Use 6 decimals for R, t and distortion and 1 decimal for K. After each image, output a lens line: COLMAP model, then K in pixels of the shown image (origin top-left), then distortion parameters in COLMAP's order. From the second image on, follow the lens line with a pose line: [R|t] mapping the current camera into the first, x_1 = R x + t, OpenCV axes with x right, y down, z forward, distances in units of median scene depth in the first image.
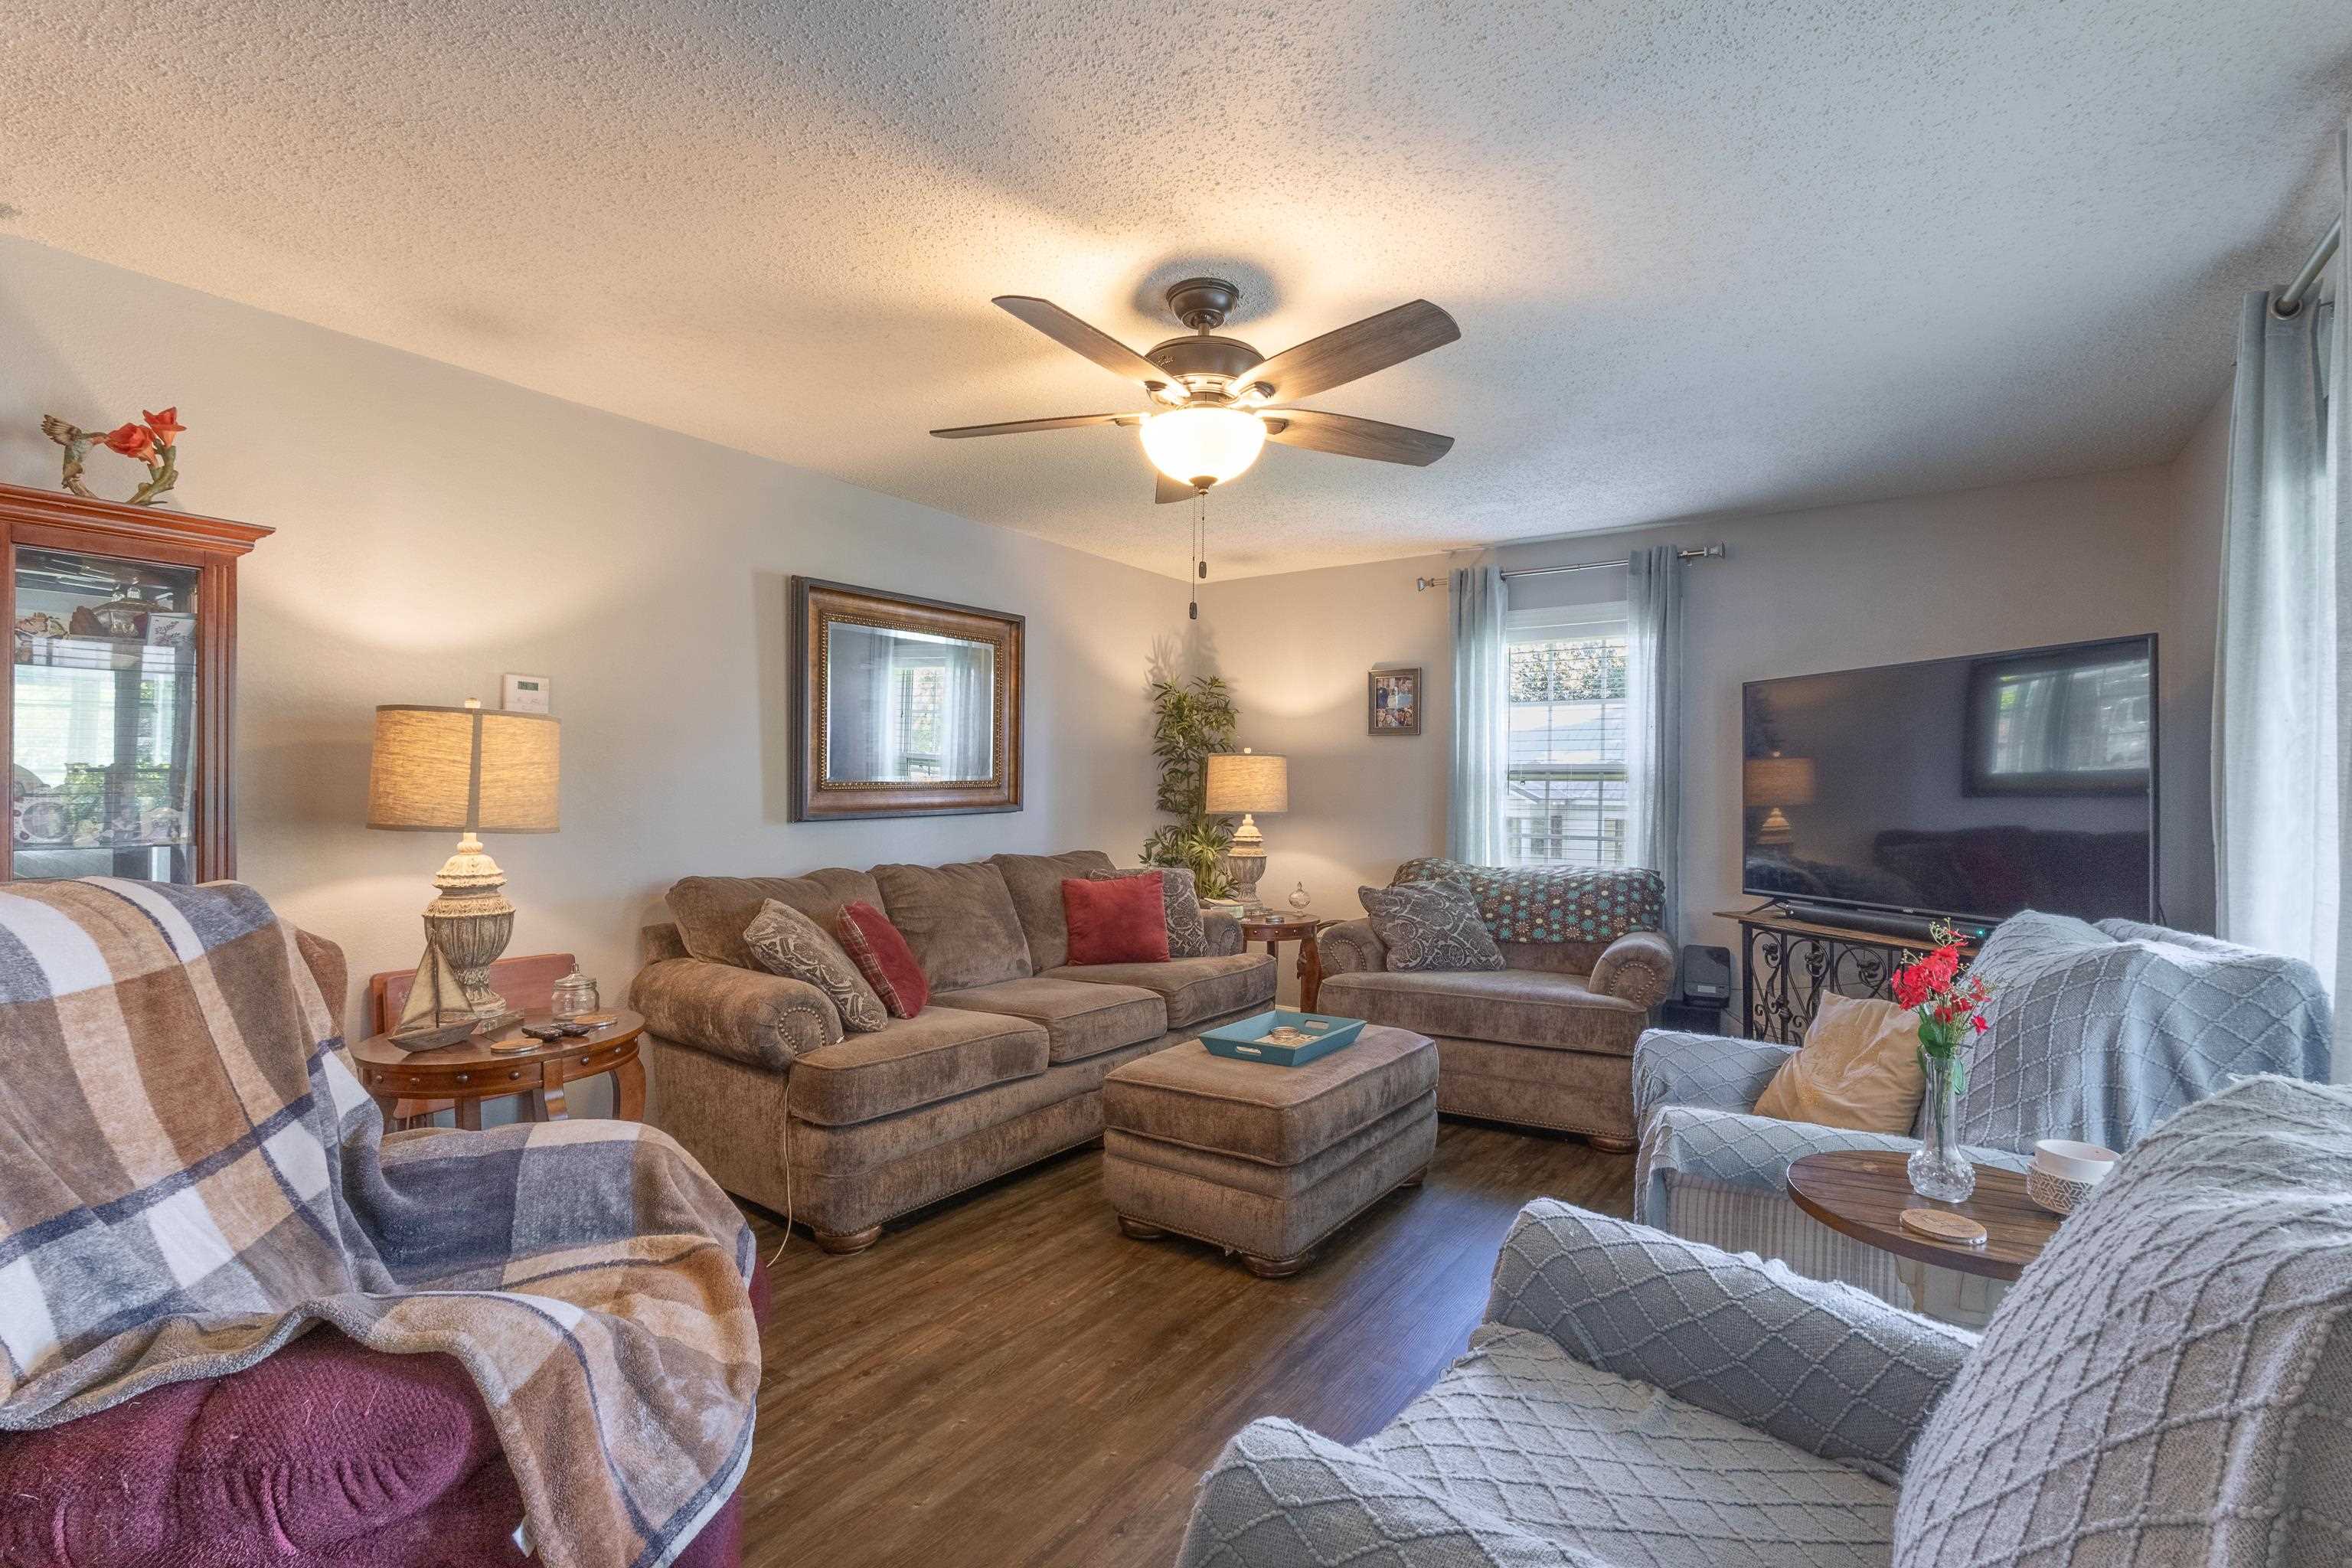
lens RADIAL K [[1106.9, 0, 1176.8], [0, 1106.9, 776.7], [0, 0, 1]] dist [0.020965, 0.000646]
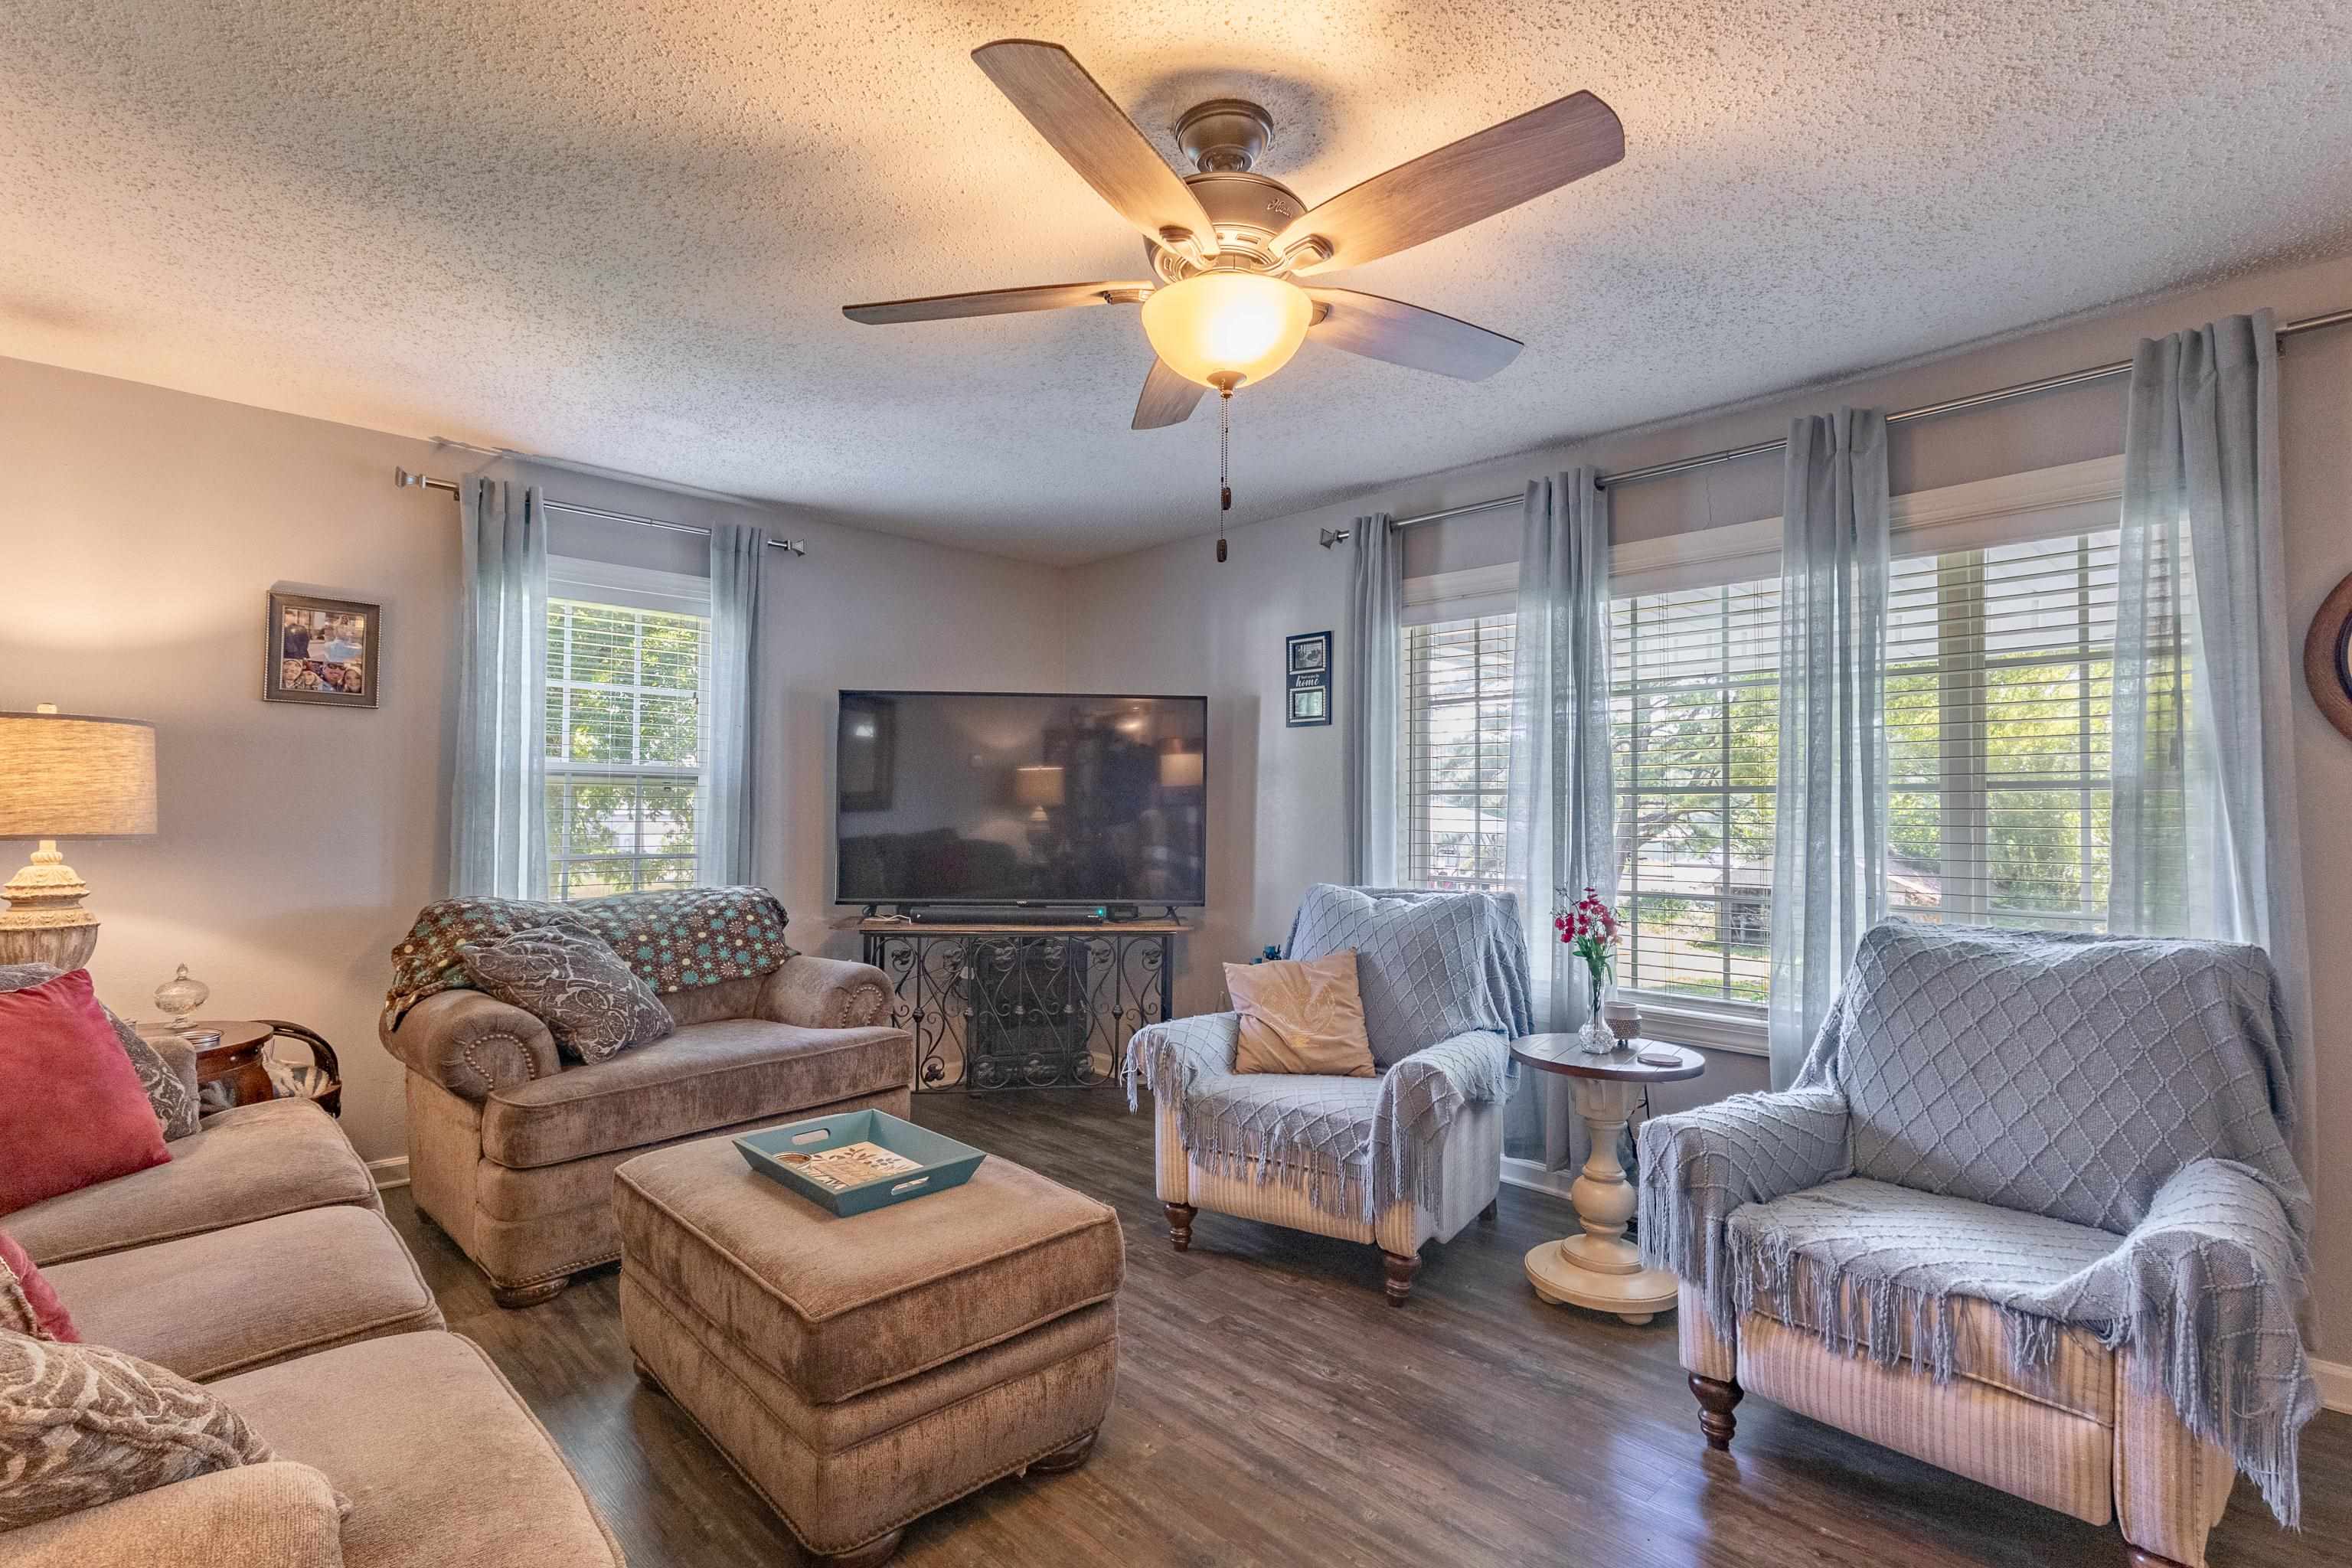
lens RADIAL K [[1106.9, 0, 1171.0], [0, 1106.9, 800.6], [0, 0, 1]] dist [0.020965, 0.000646]
pose [[0.188843, 0.012641, 0.981926, -0.382362], [-0.016109, 0.999822, -0.009773, 0.016081], [-0.981875, -0.013972, 0.189013, 0.495996]]
